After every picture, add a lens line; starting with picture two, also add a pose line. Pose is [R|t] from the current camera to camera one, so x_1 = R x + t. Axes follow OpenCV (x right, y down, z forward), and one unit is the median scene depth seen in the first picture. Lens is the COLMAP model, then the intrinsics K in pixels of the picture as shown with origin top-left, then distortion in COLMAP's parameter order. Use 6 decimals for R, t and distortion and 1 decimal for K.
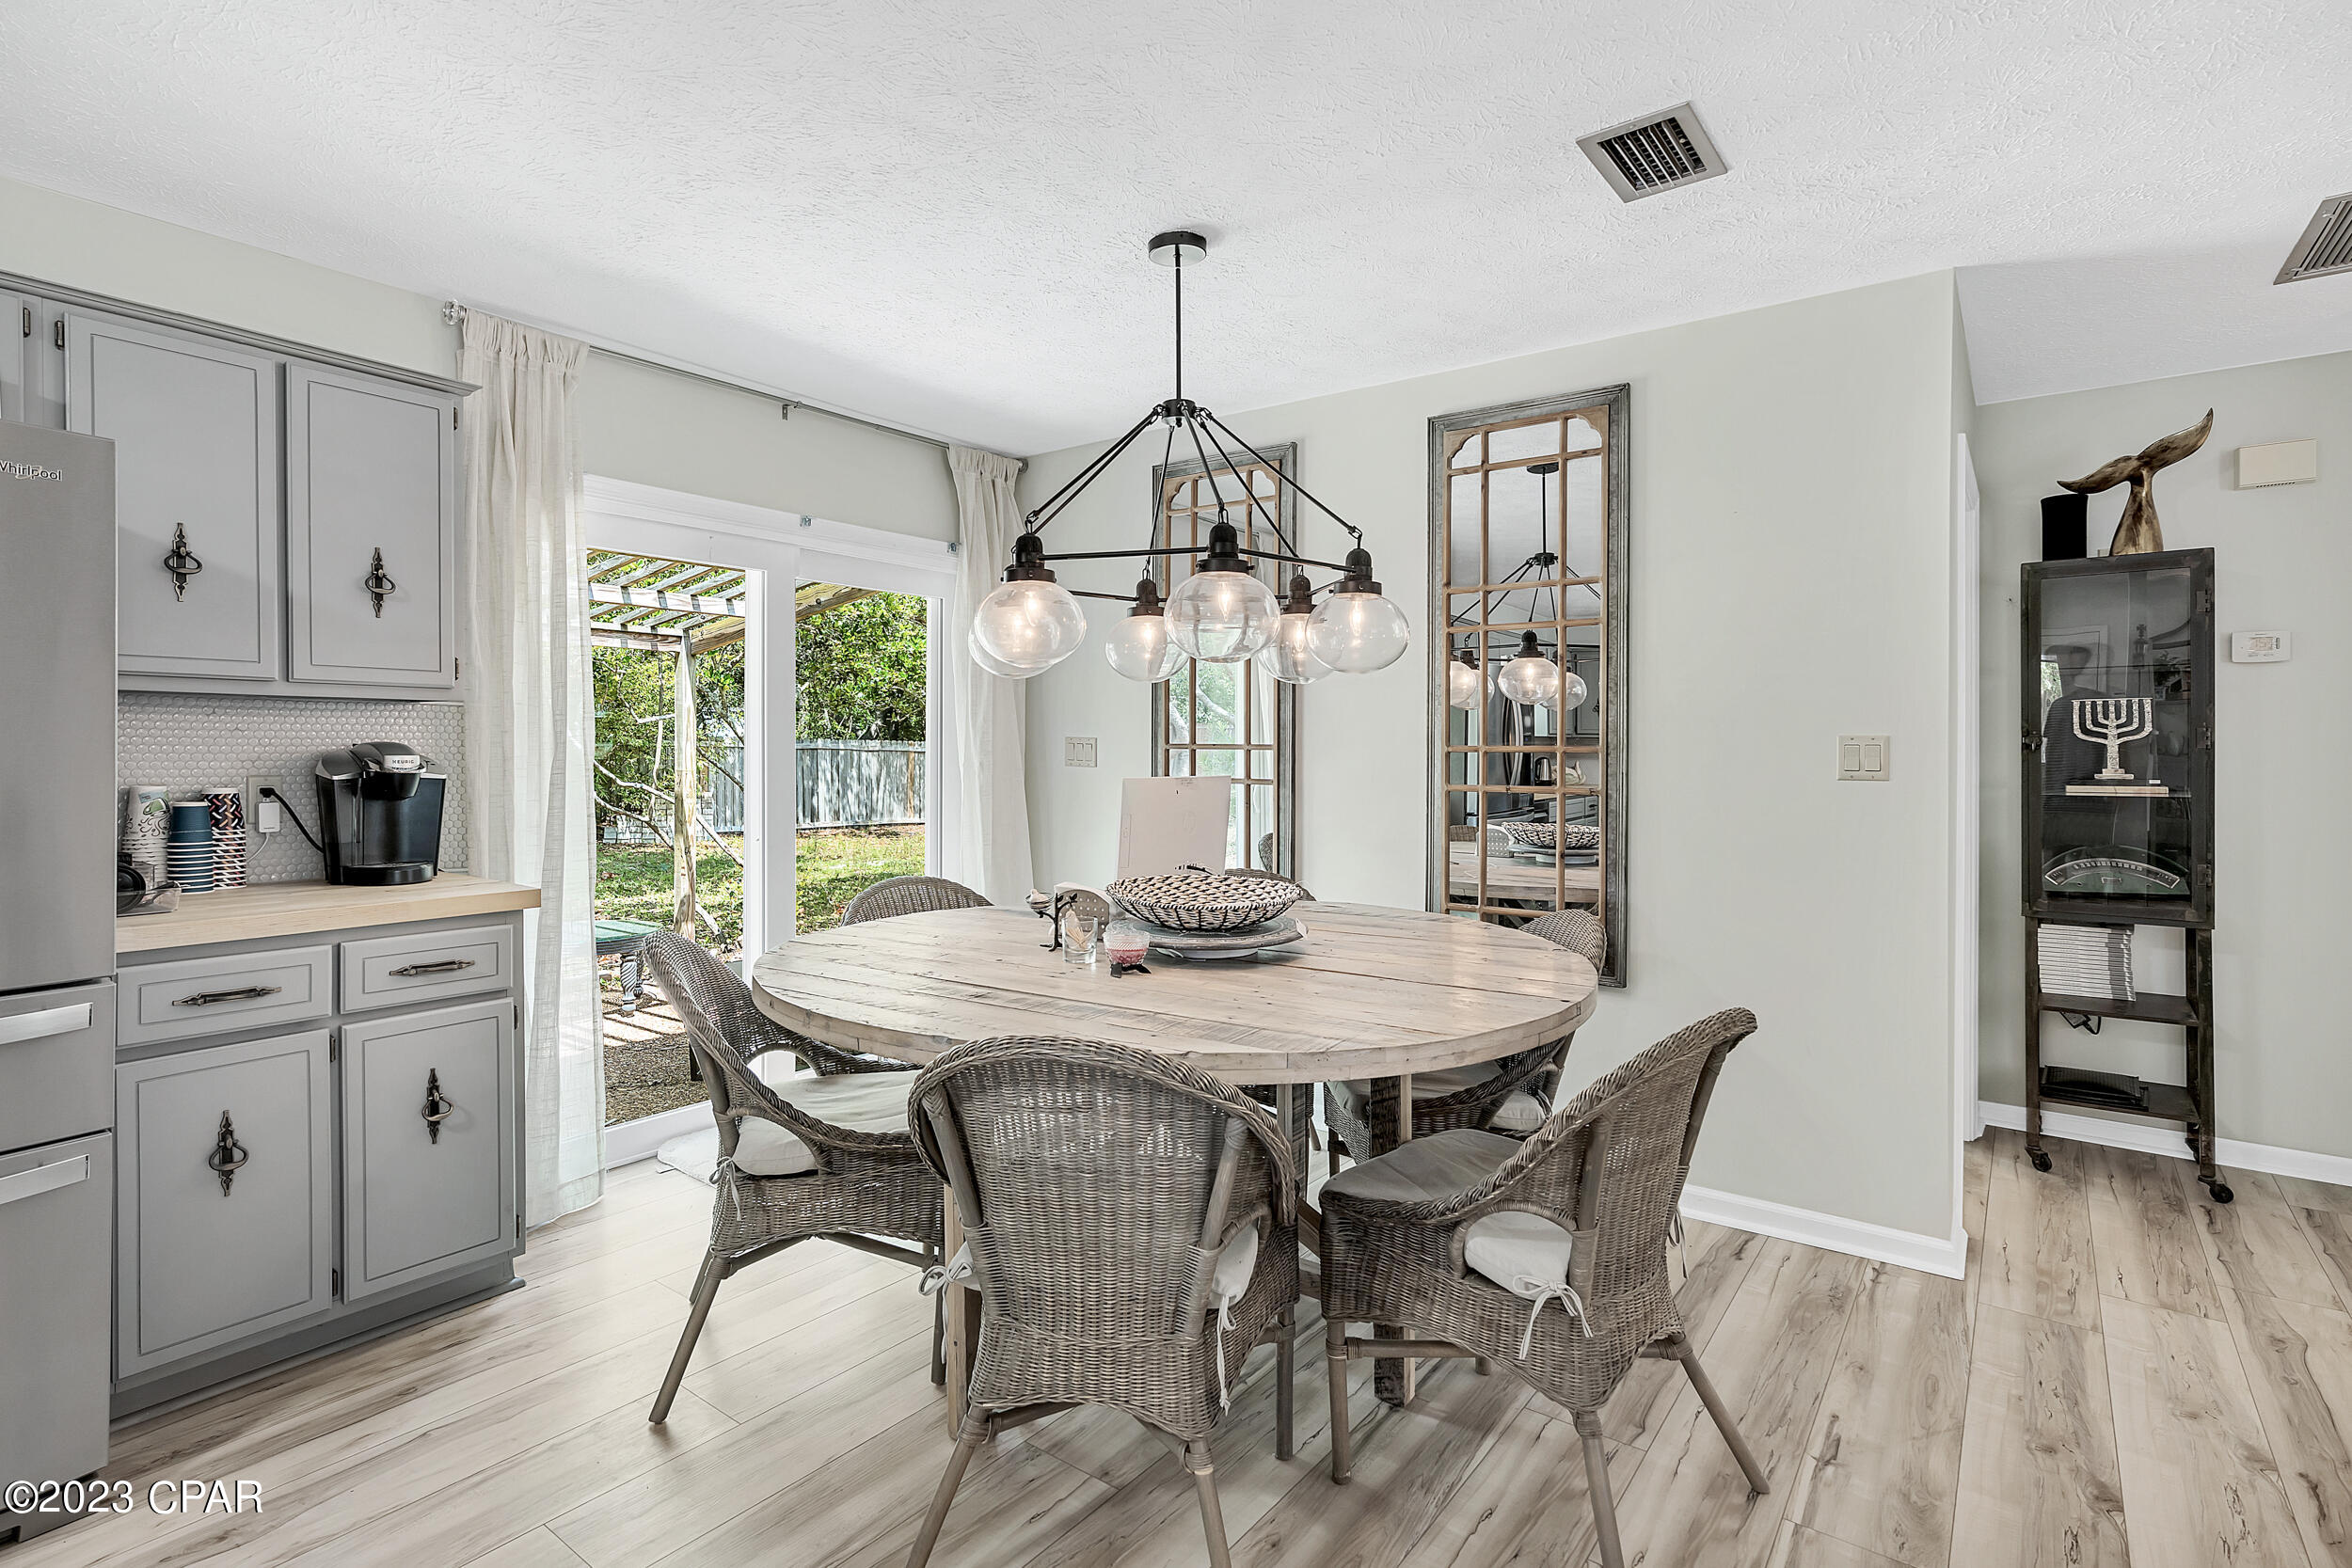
lens RADIAL K [[993.1, 0, 1320.9], [0, 993.1, 753.2], [0, 0, 1]] dist [-0.003795, -0.000184]
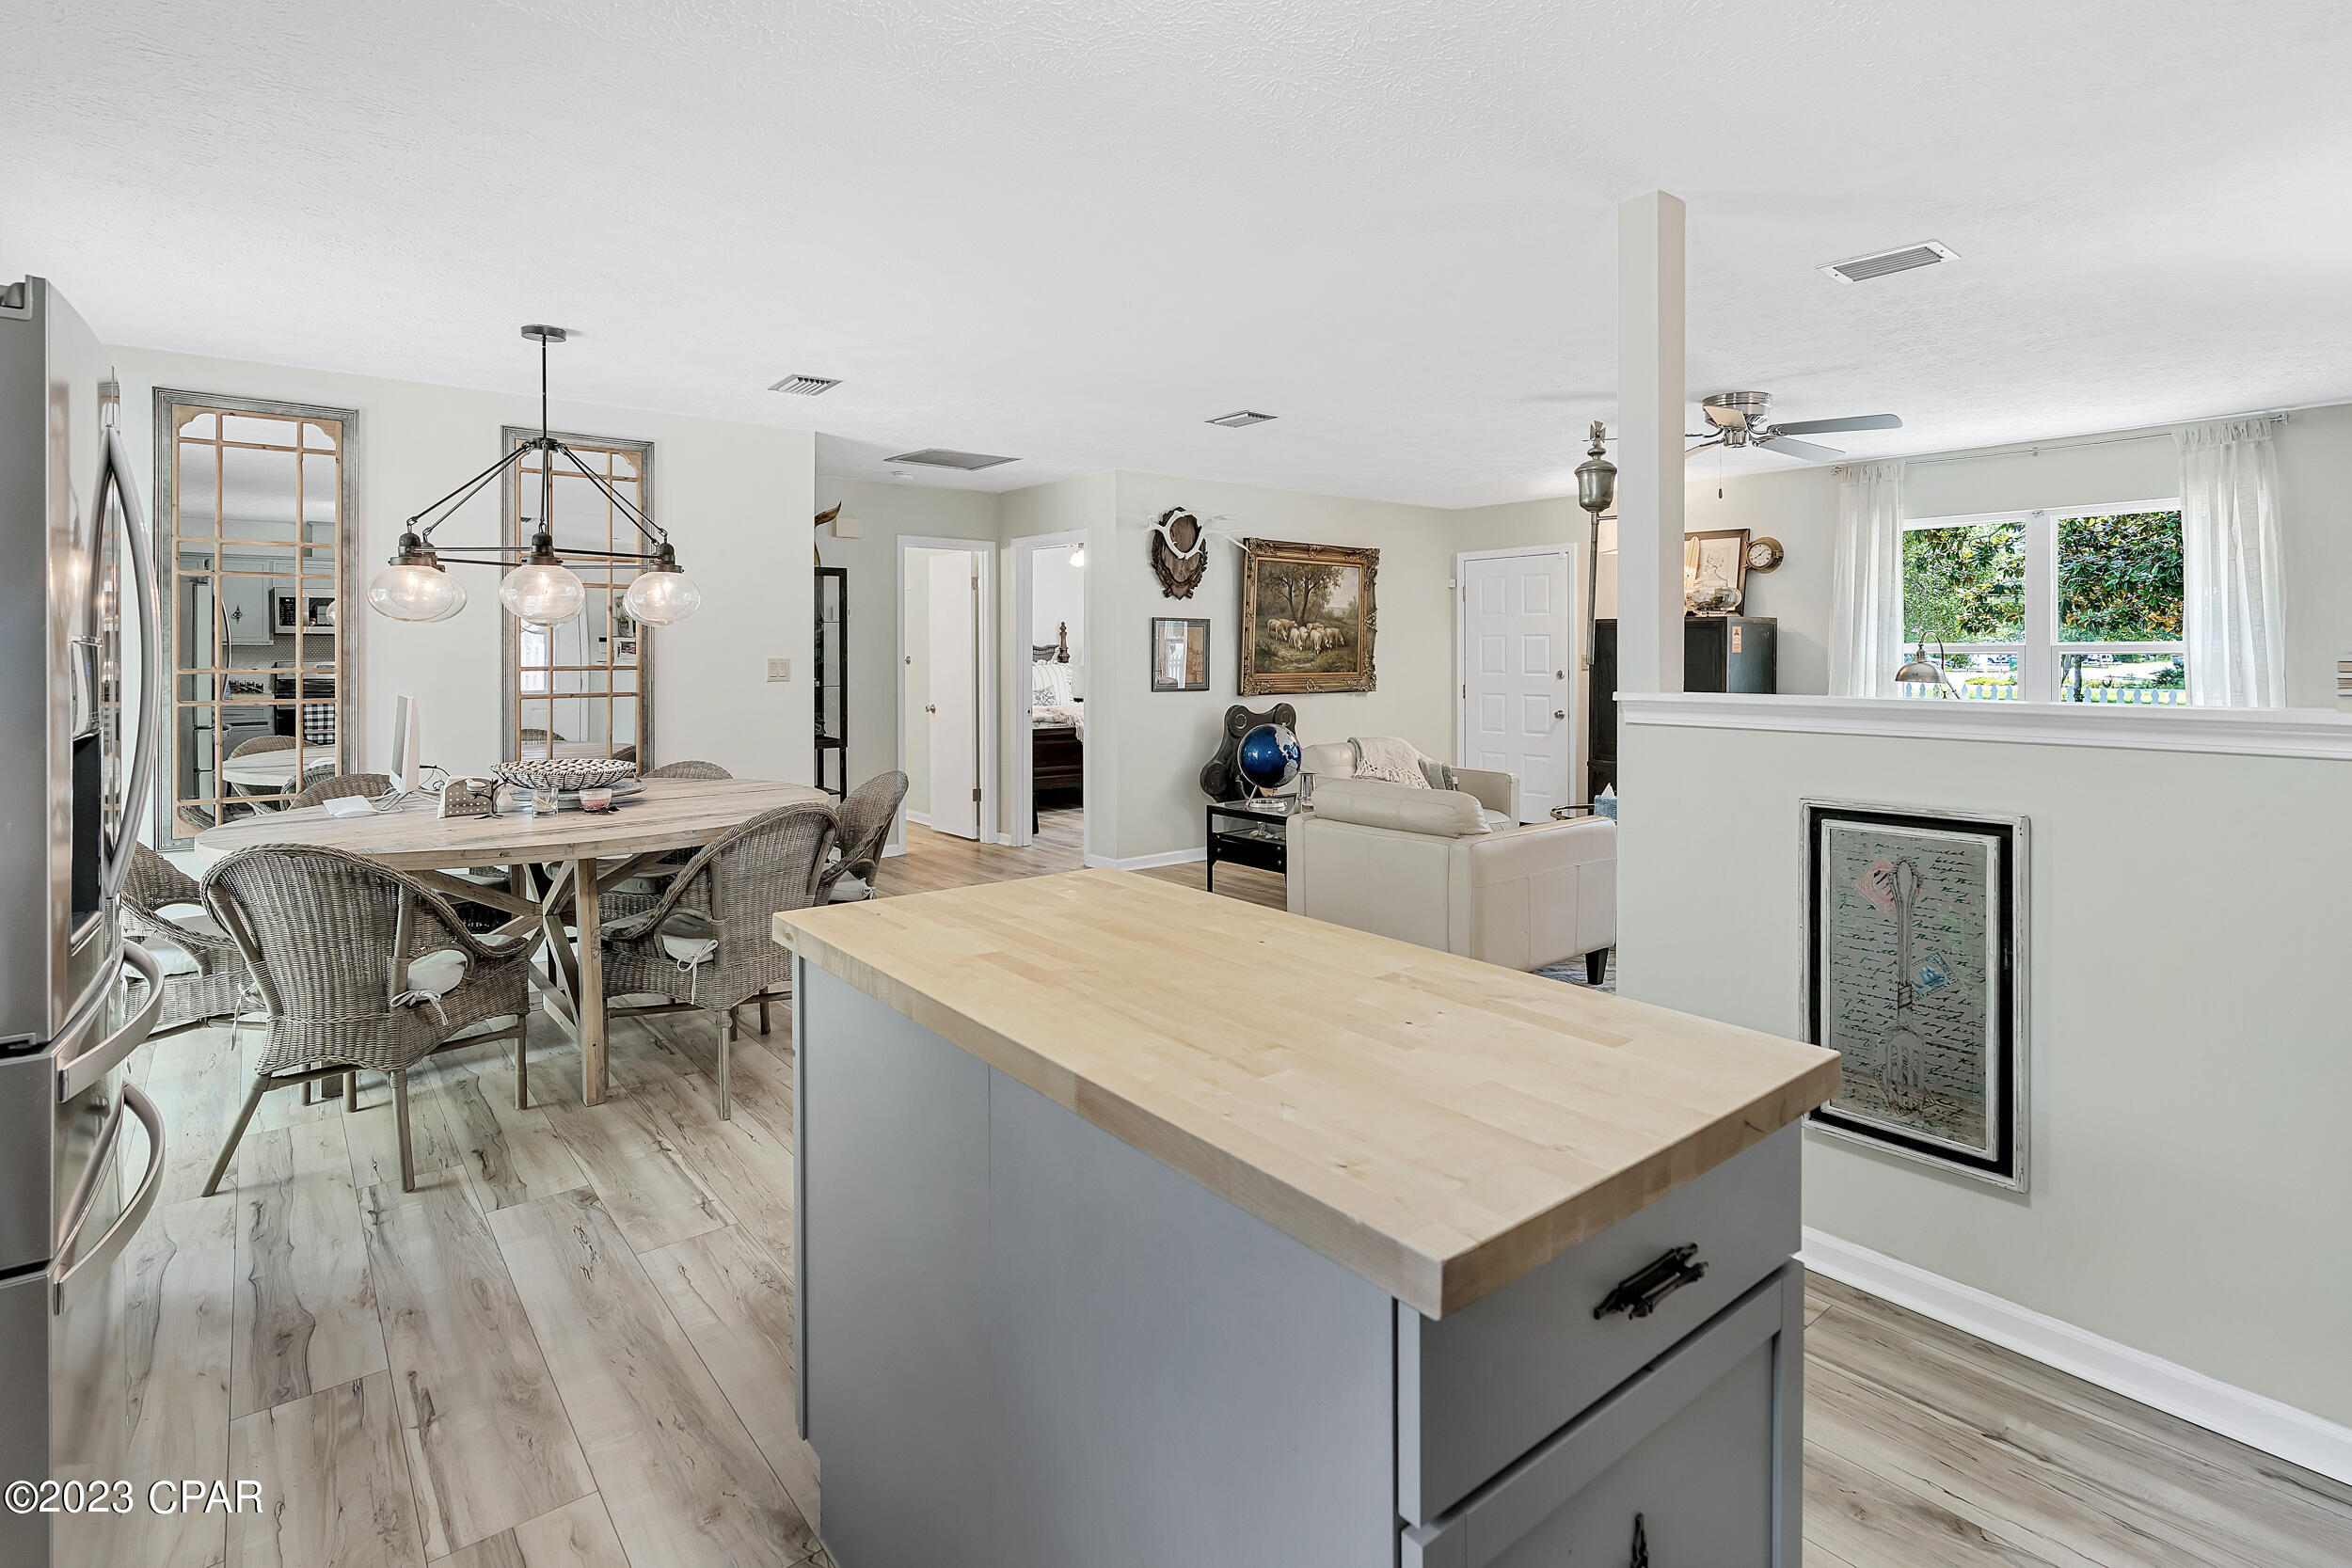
lens RADIAL K [[1155.2, 0, 1193.0], [0, 1155.2, 657.5], [0, 0, 1]] dist [0.001695, -0.000171]
pose [[0.235225, -0.014603, 0.971831, -1.605643], [0.012264, 0.999852, 0.012056, -0.040135], [-0.971864, 0.009082, 0.235369, -0.361631]]
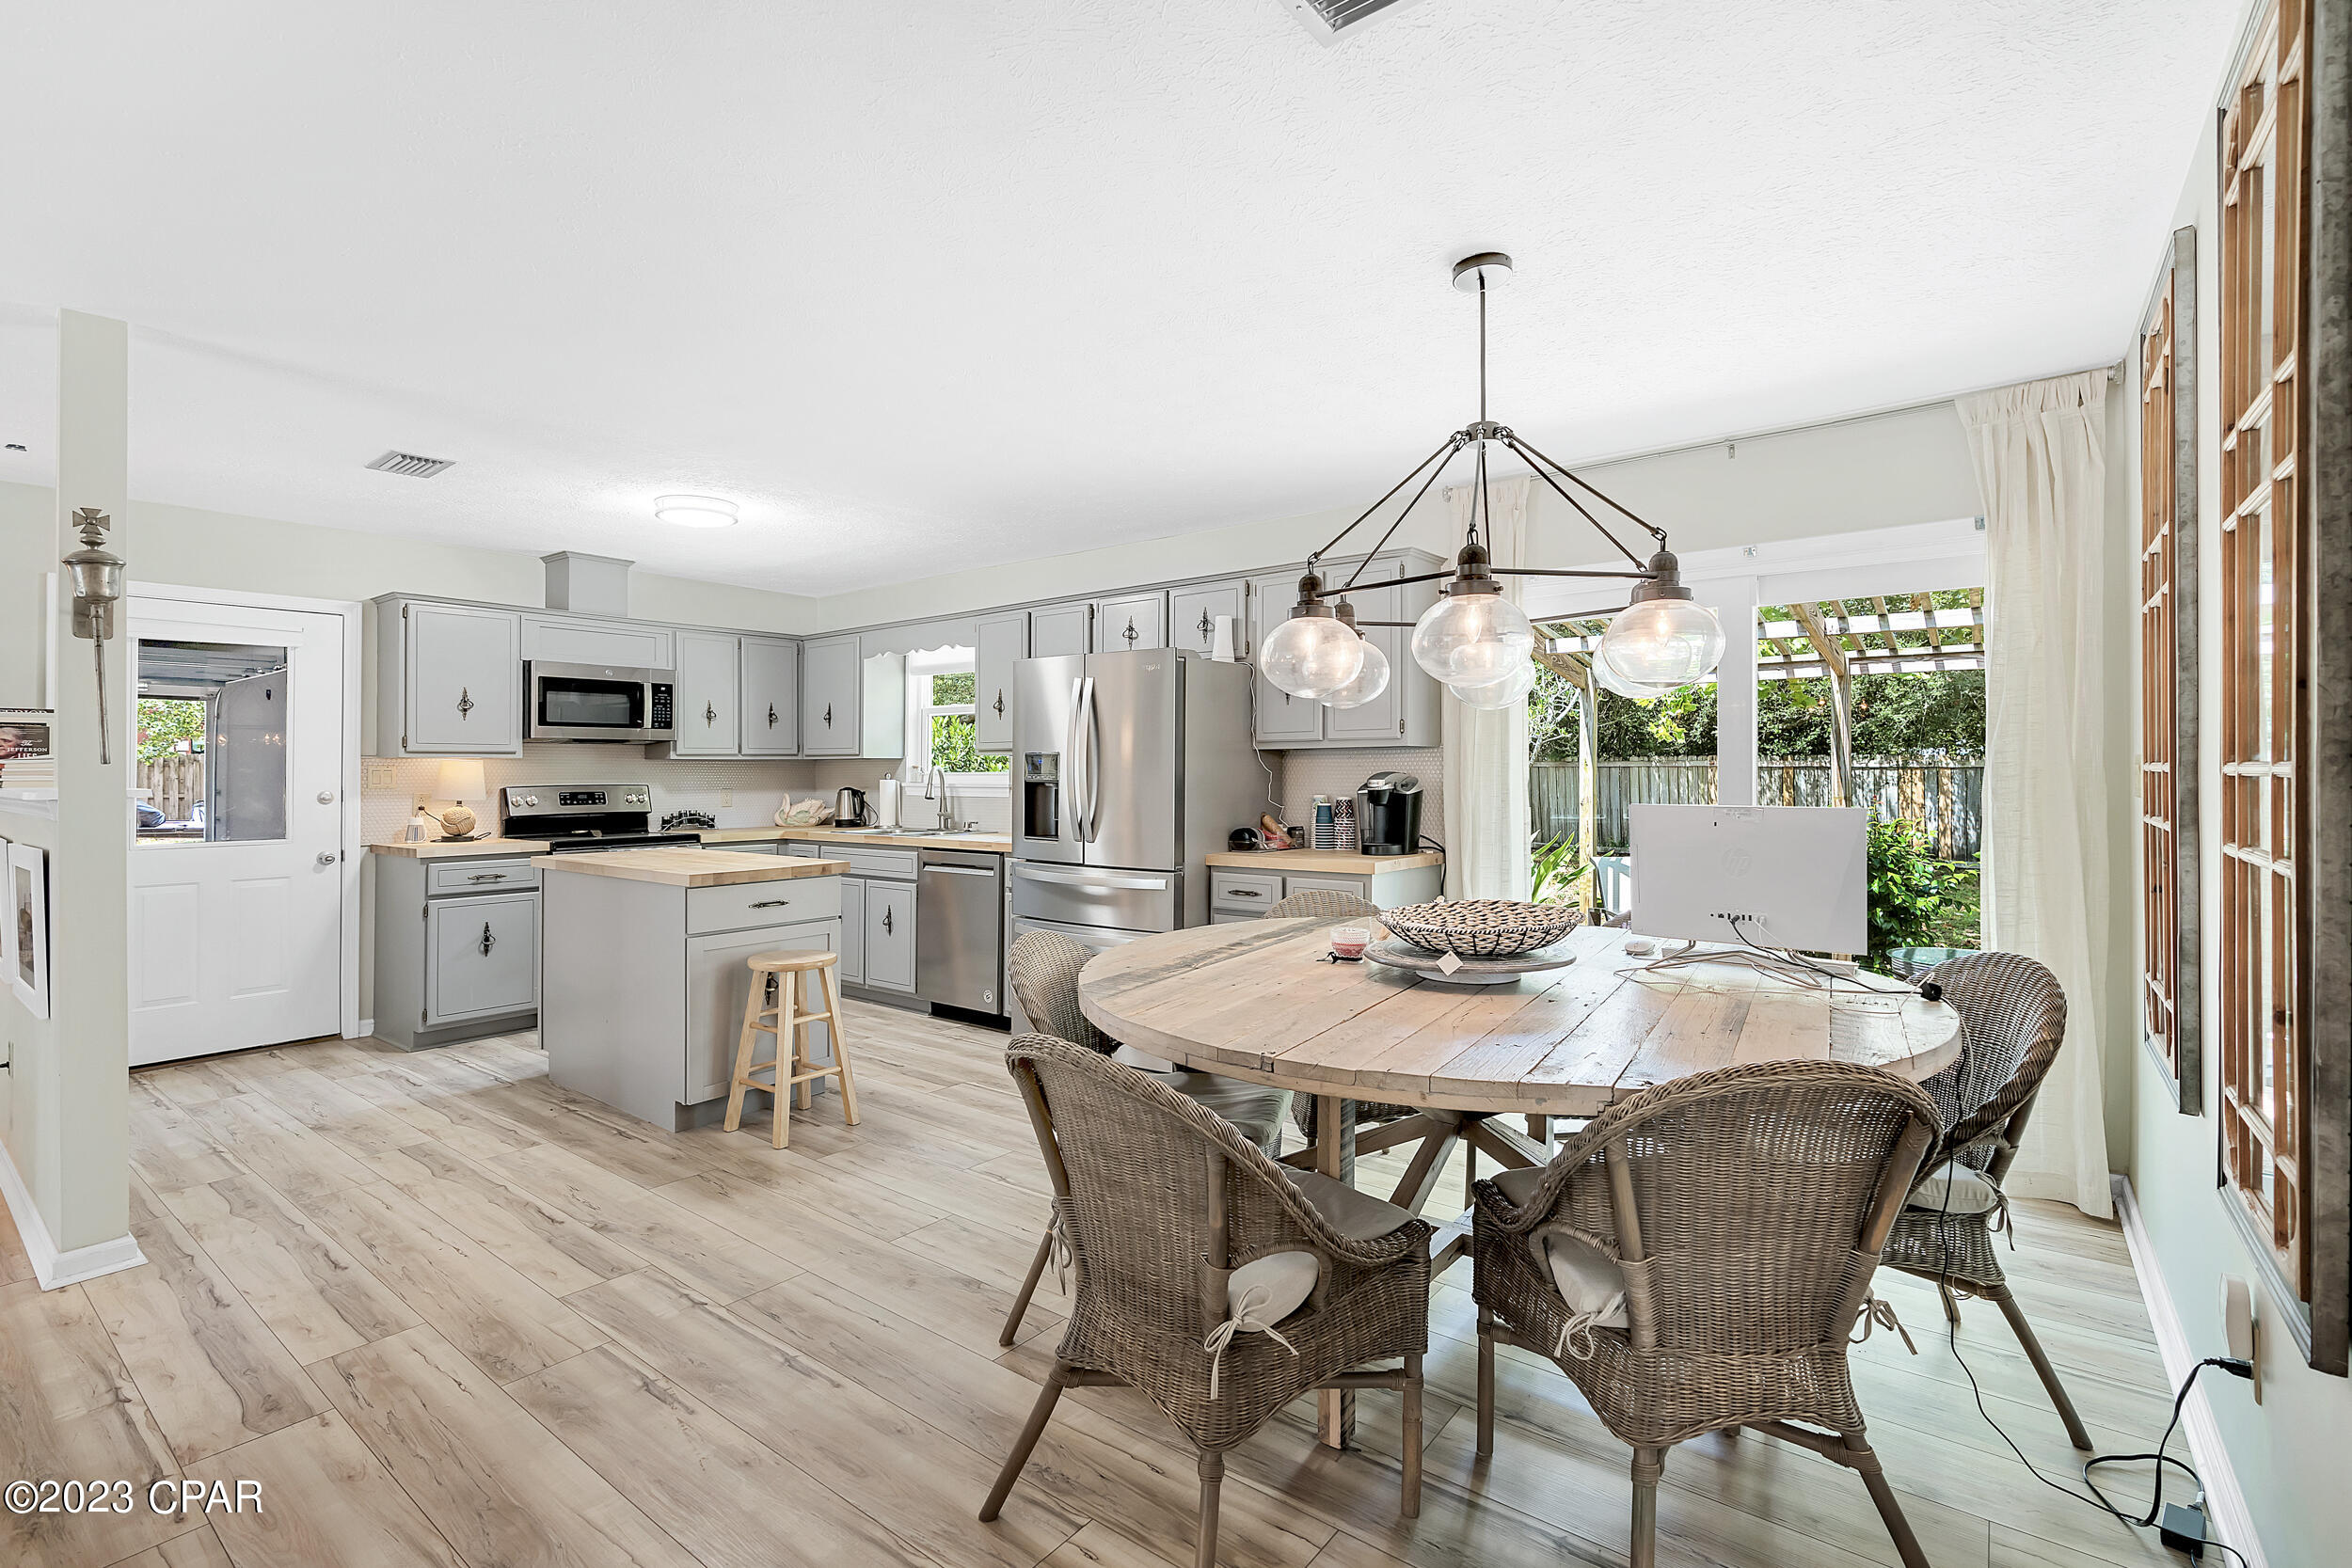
lens RADIAL K [[1065.8, 0, 1179.3], [0, 1065.8, 771.5], [0, 0, 1]] dist [-0.015461, 0.005795]
pose [[-0.013133, -0.006551, -0.999892, 0.950031], [-0.003926, 0.999971, -0.006500, 0.001845], [0.999906, 0.003841, -0.013158, 0.713618]]
